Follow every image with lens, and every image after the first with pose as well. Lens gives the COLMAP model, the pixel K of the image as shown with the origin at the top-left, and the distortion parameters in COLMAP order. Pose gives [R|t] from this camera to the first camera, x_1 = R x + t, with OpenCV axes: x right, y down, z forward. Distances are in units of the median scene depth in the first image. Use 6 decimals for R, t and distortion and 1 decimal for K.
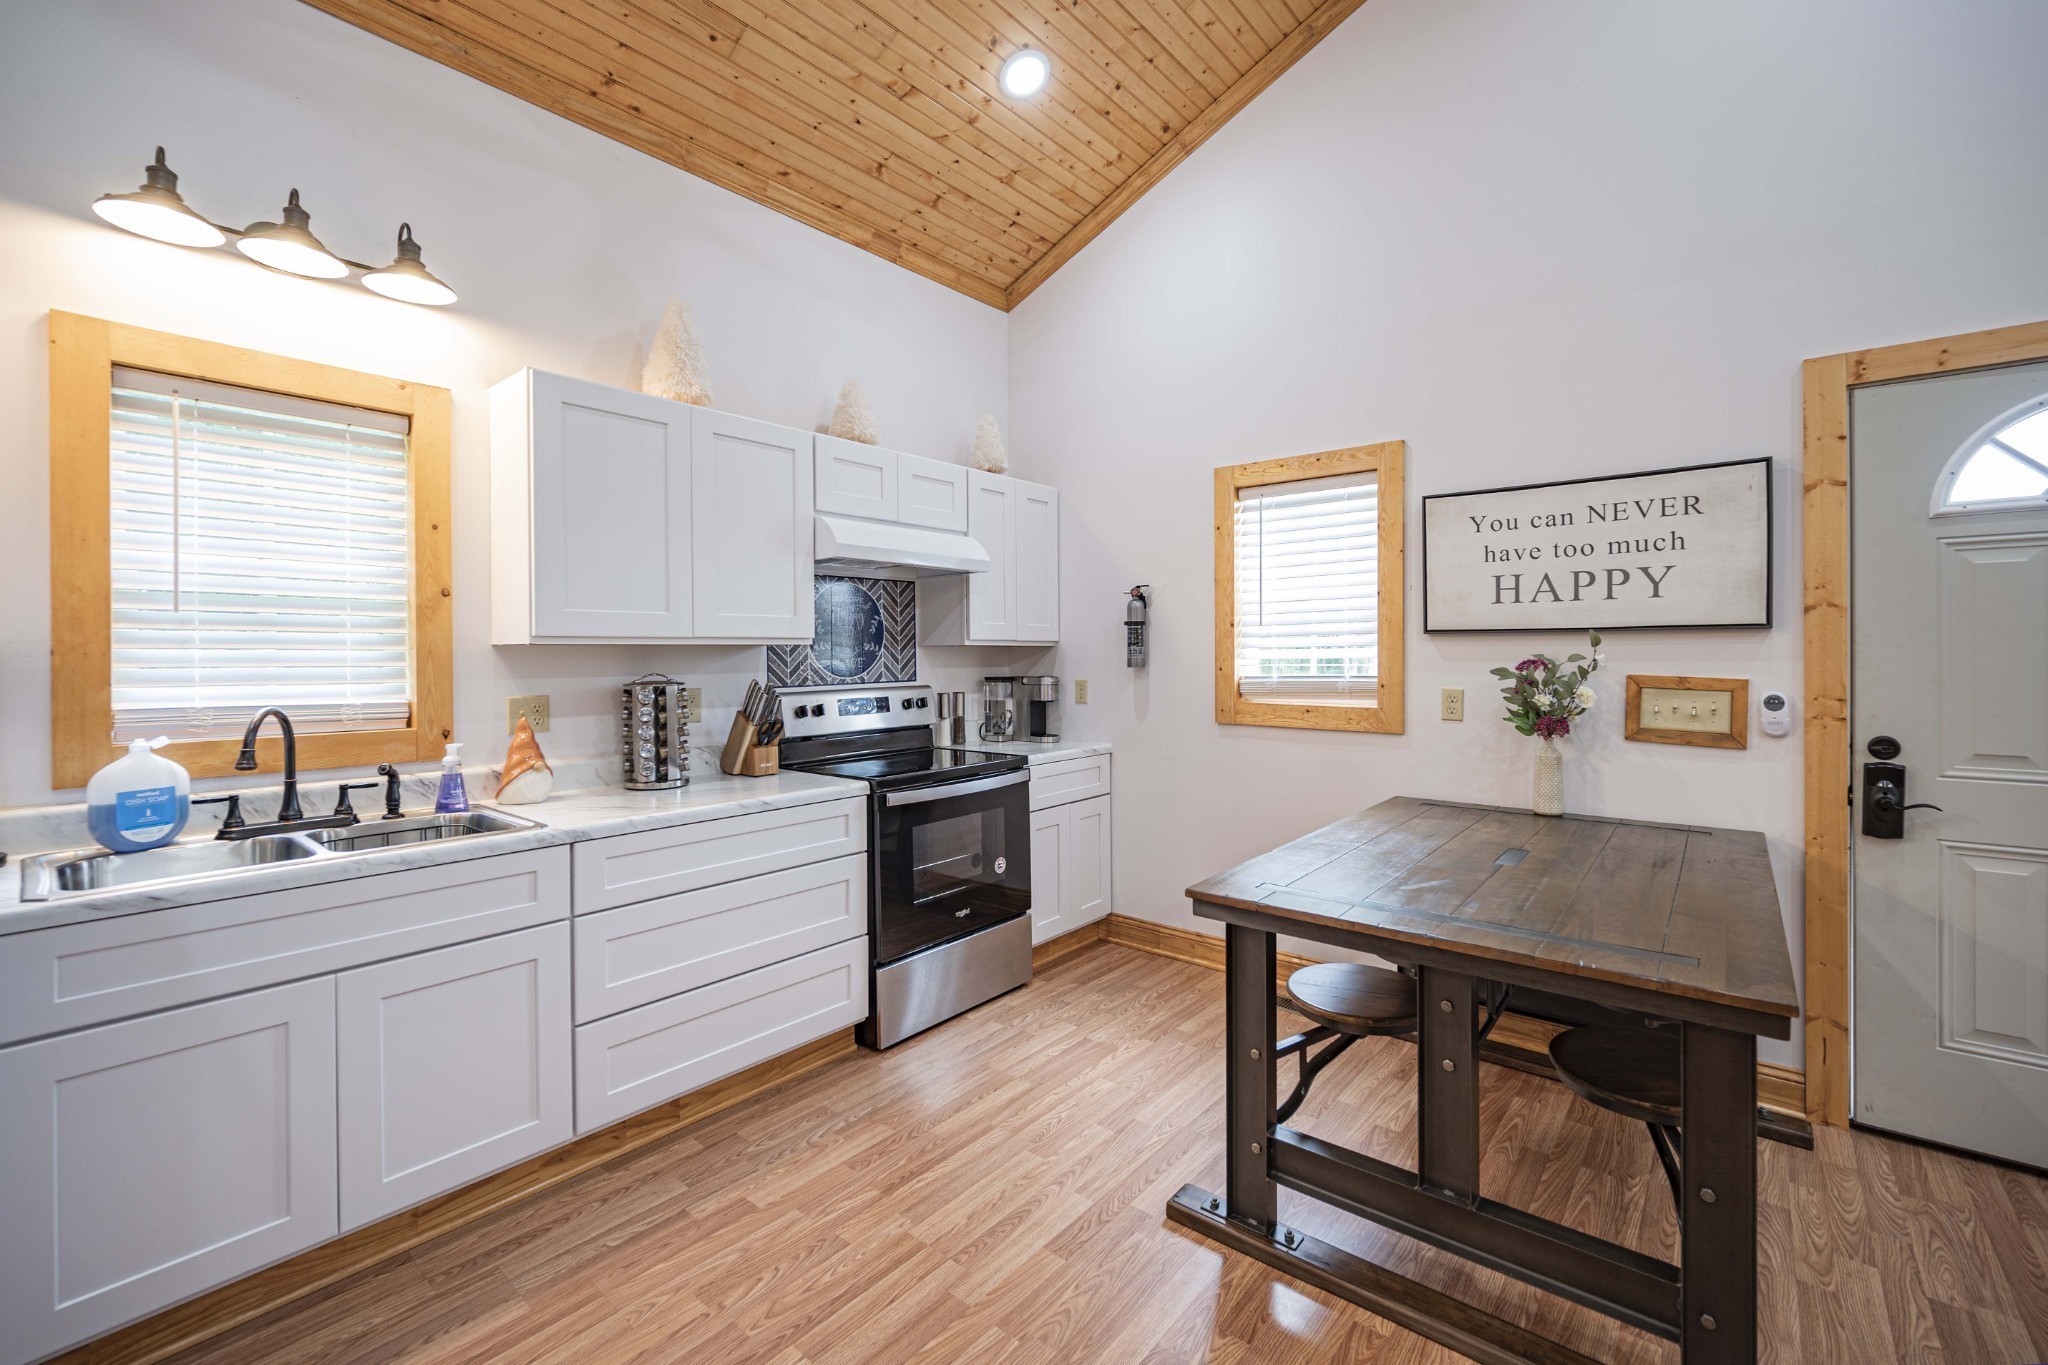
lens RADIAL K [[848.6, 0, 1053.2], [0, 848.6, 658.2], [0, 0, 1]] dist [-0.000603, 0.000060]
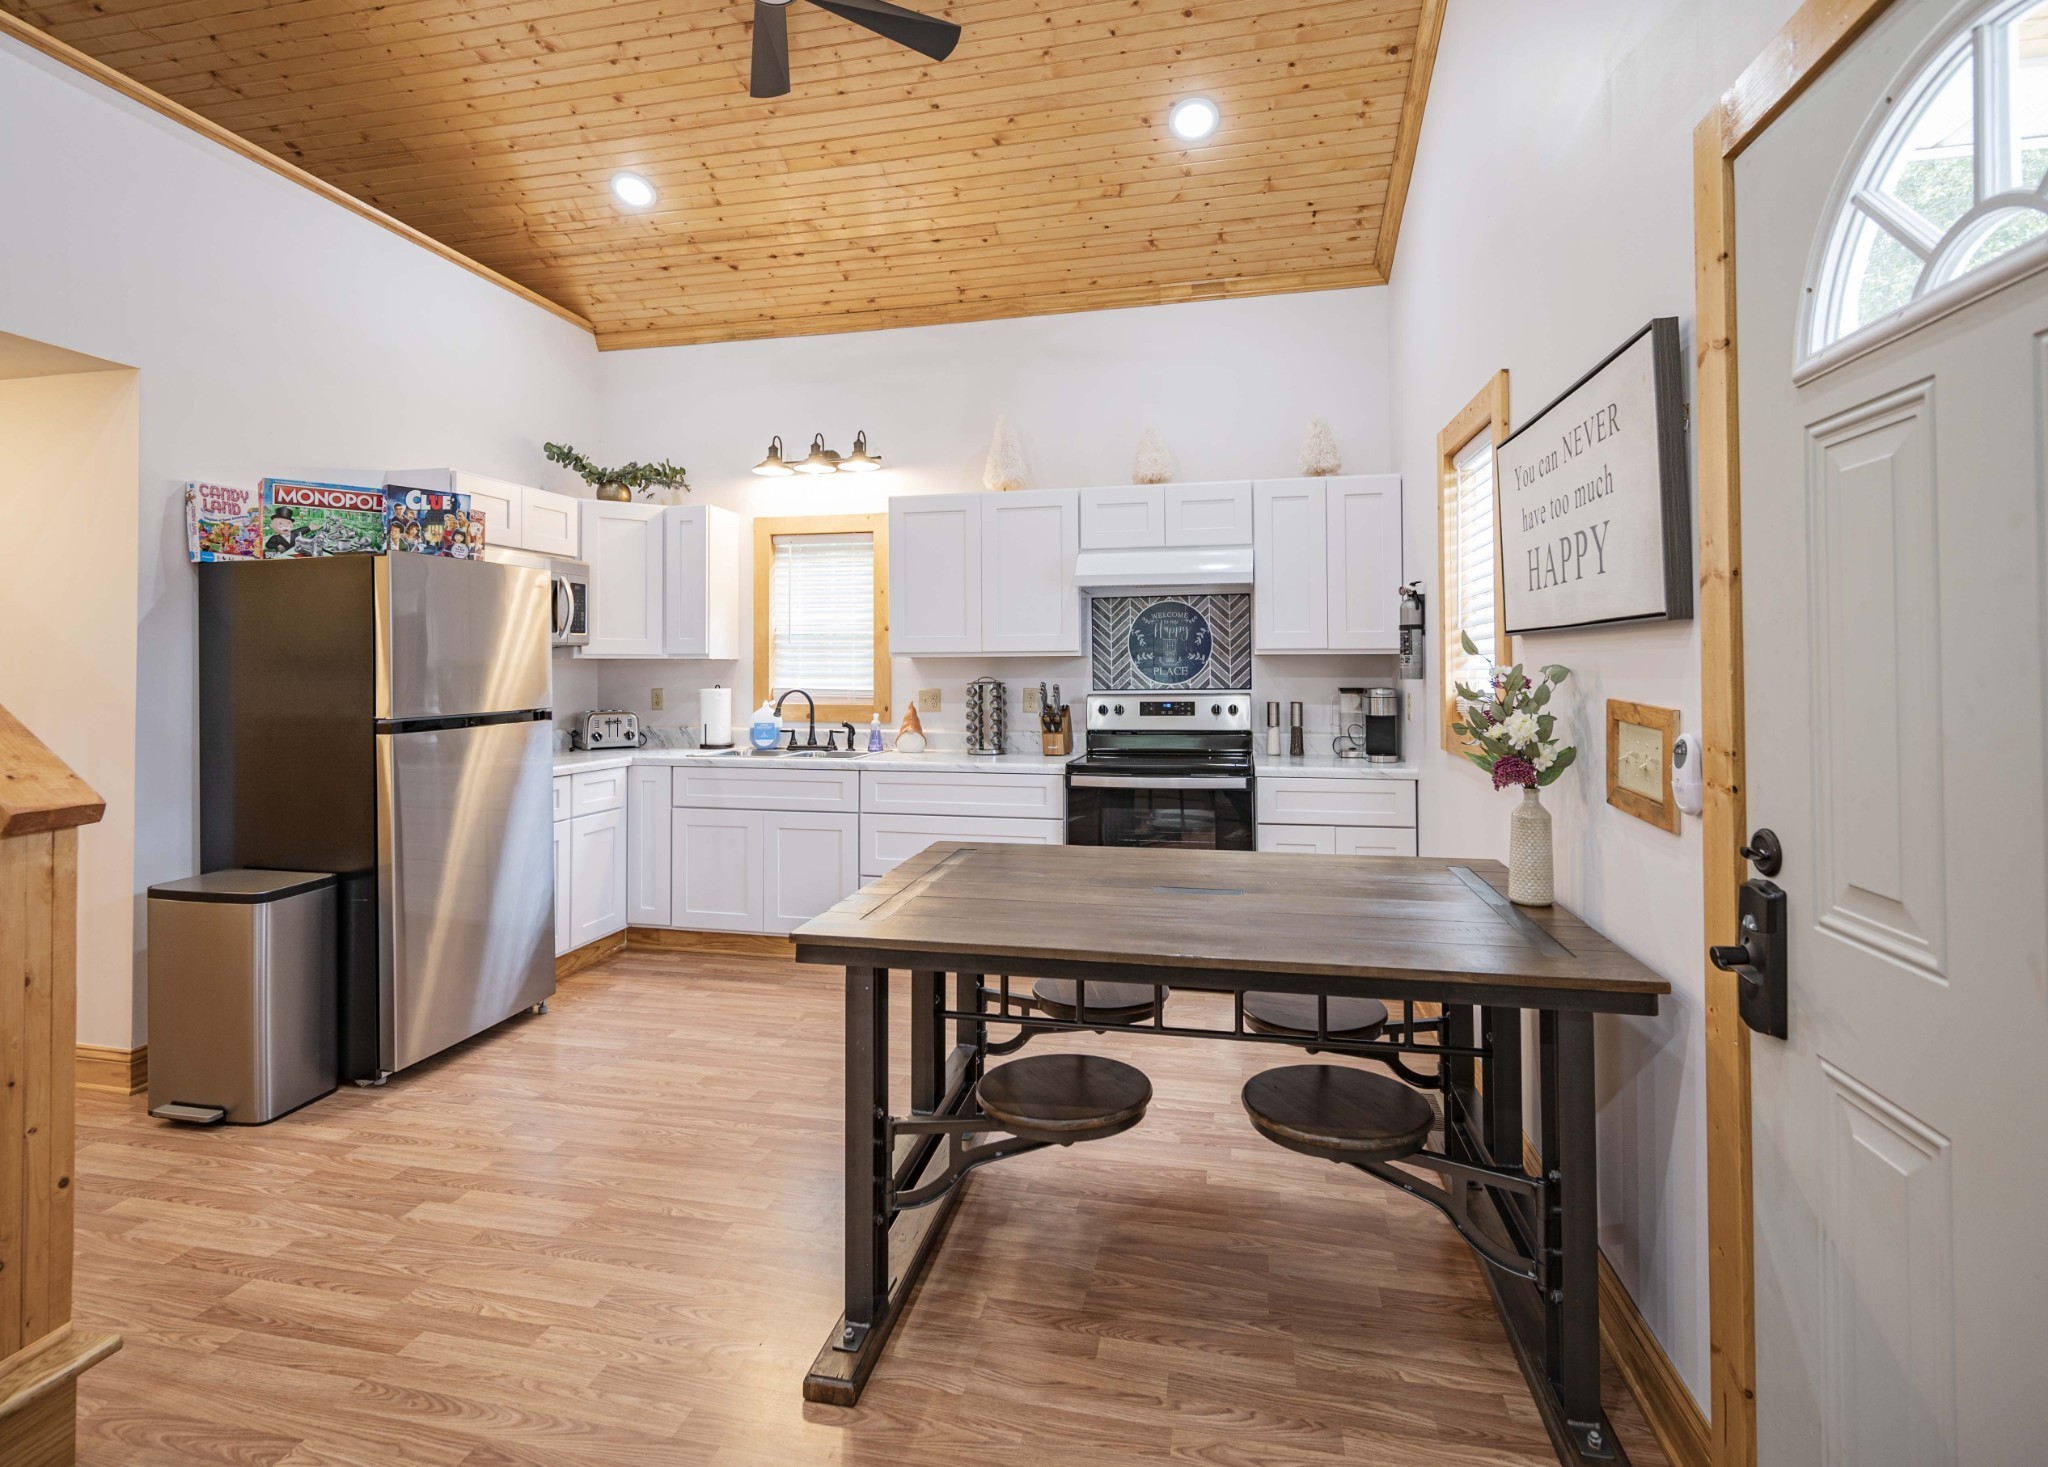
lens RADIAL K [[983.9, 0, 1021.4], [0, 983.9, 655.3], [0, 0, 1]] dist [0.000251, -0.000035]
pose [[0.454119, -0.006028, -0.890921, 1.035631], [-0.003603, 0.999957, -0.008602, -0.004063], [0.890934, 0.007116, 0.454077, 0.269620]]
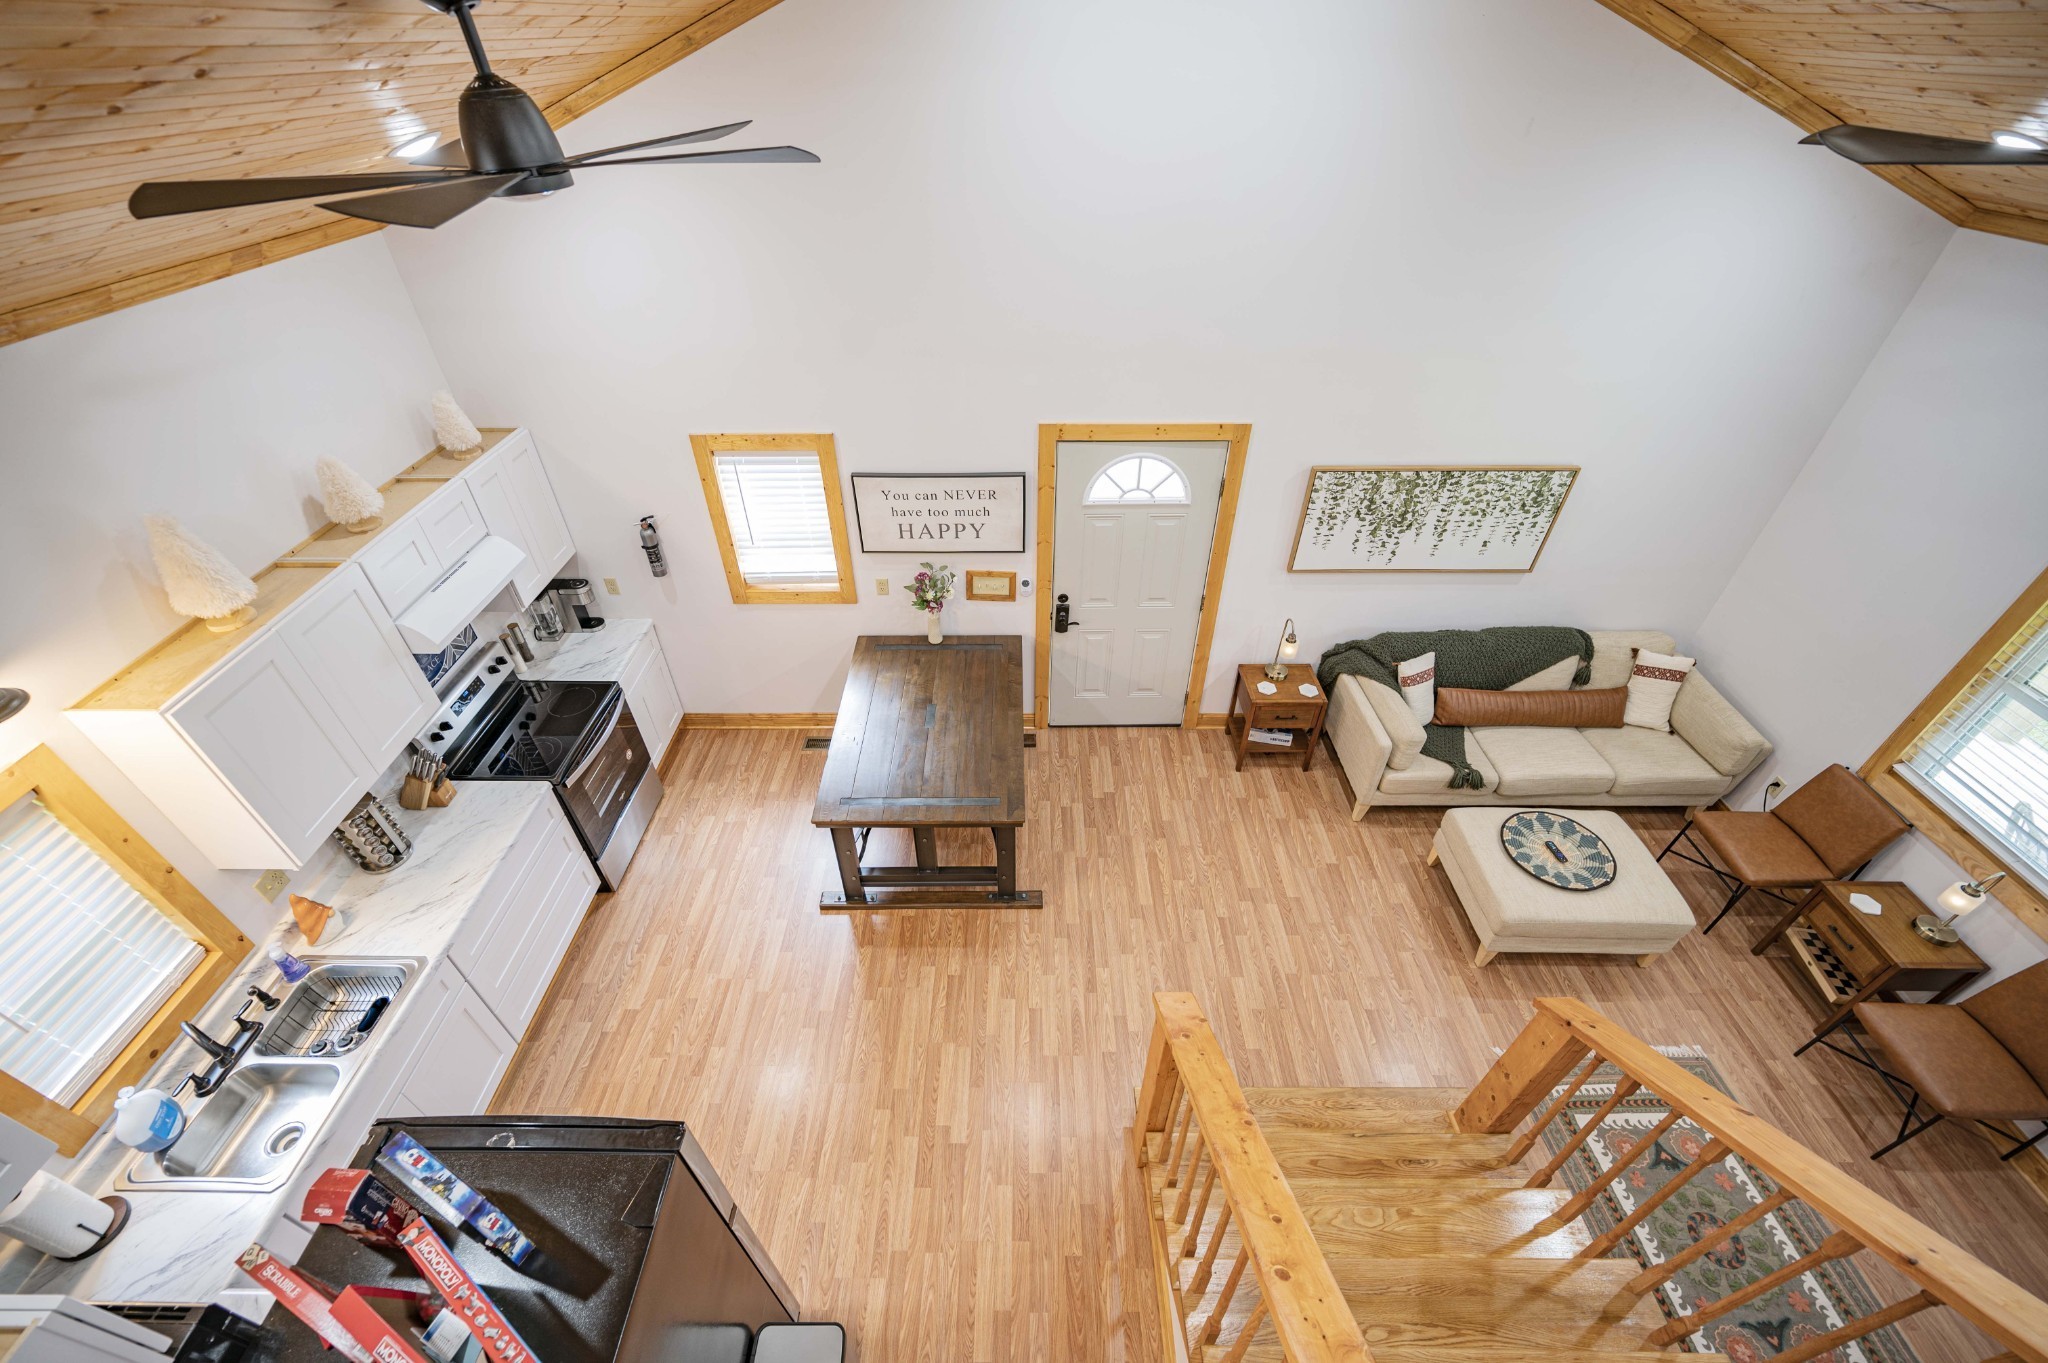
lens RADIAL K [[801.3, 0, 1011.9], [0, 801.3, 686.3], [0, 0, 1]] dist [-0.001697, -0.000147]
pose [[0.782536, -0.391467, 0.484140, -0.192444], [0.004429, 0.781083, 0.624412, -0.823902], [-0.622590, -0.486480, 0.612959, -0.259795]]
